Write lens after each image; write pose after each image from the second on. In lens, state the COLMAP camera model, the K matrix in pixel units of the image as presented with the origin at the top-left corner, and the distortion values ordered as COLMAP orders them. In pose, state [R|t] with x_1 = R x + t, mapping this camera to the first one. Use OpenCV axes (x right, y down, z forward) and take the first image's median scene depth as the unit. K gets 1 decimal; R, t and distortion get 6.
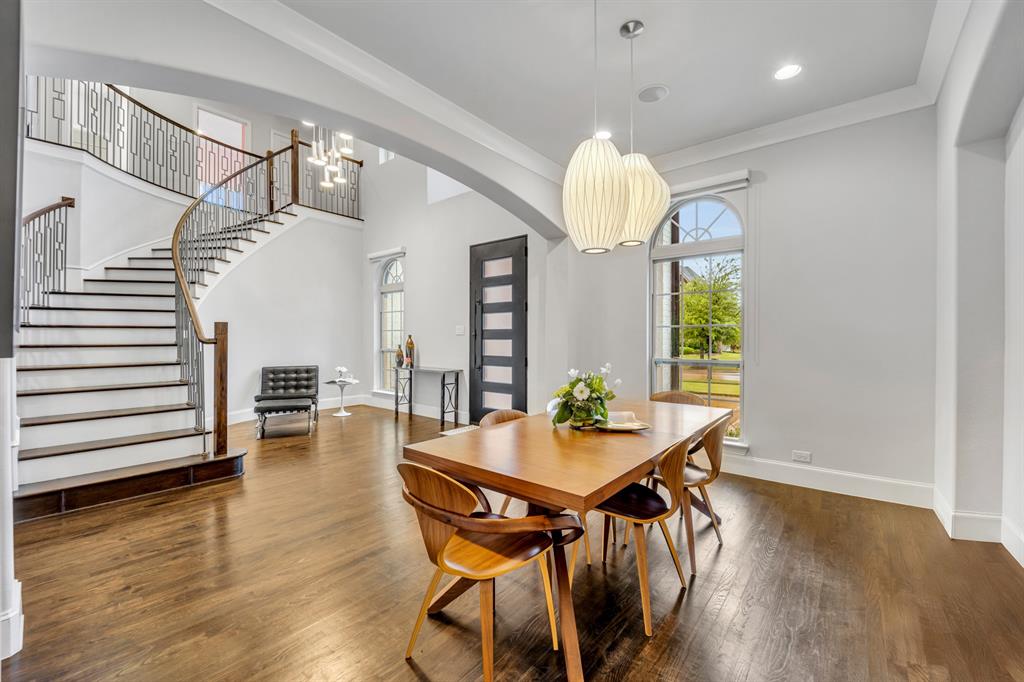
lens RADIAL K [[402.3, 0, 512.0], [0, 402.3, 341.0], [0, 0, 1]] dist [0.000694, 0.000025]
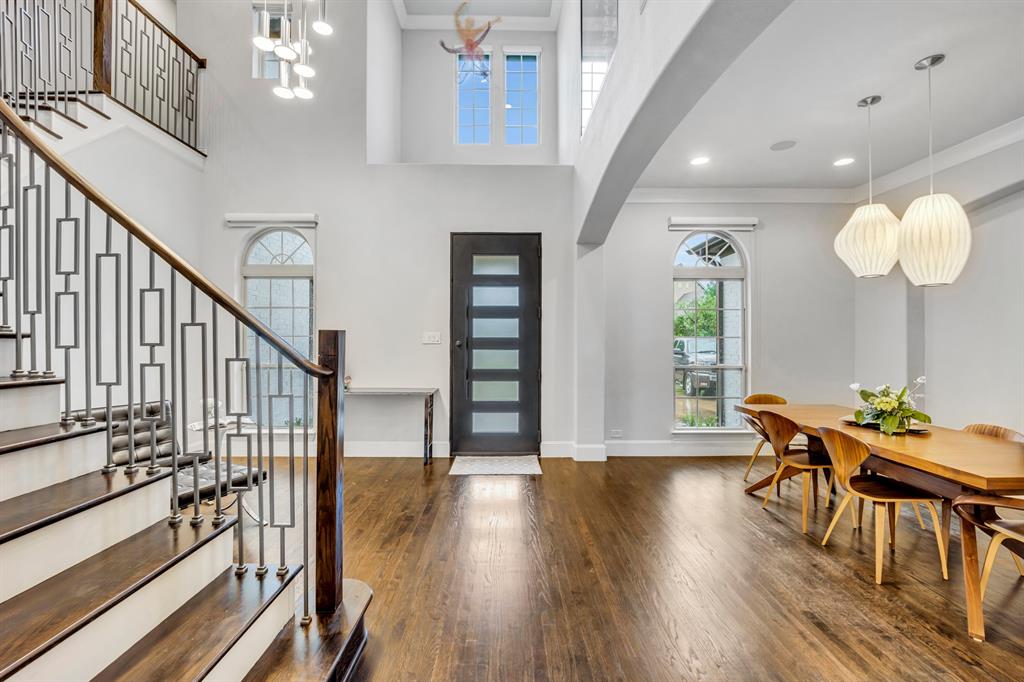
lens RADIAL K [[415.8, 0, 509.8], [0, 415.8, 343.0], [0, 0, 1]] dist [-0.025415, -0.000003]
pose [[0.757888, -0.000768, 0.652385, -0.558798], [0.003647, 0.999989, -0.003060, -0.014449], [-0.652375, 0.004698, 0.757882, 0.302661]]
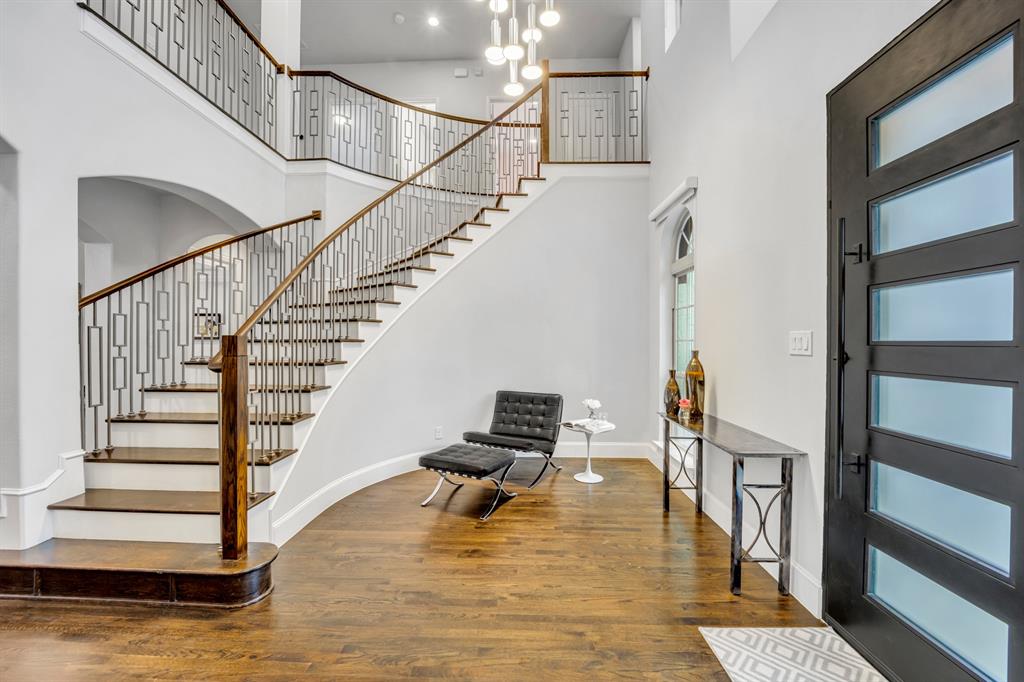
lens RADIAL K [[415.8, 0, 509.8], [0, 415.8, 343.0], [0, 0, 1]] dist [-0.025415, -0.000003]
pose [[0.615872, 0.004883, -0.787831, 0.000661], [-0.009105, 0.999958, -0.000919, -0.024177], [0.787794, 0.007739, 0.615890, 0.583330]]
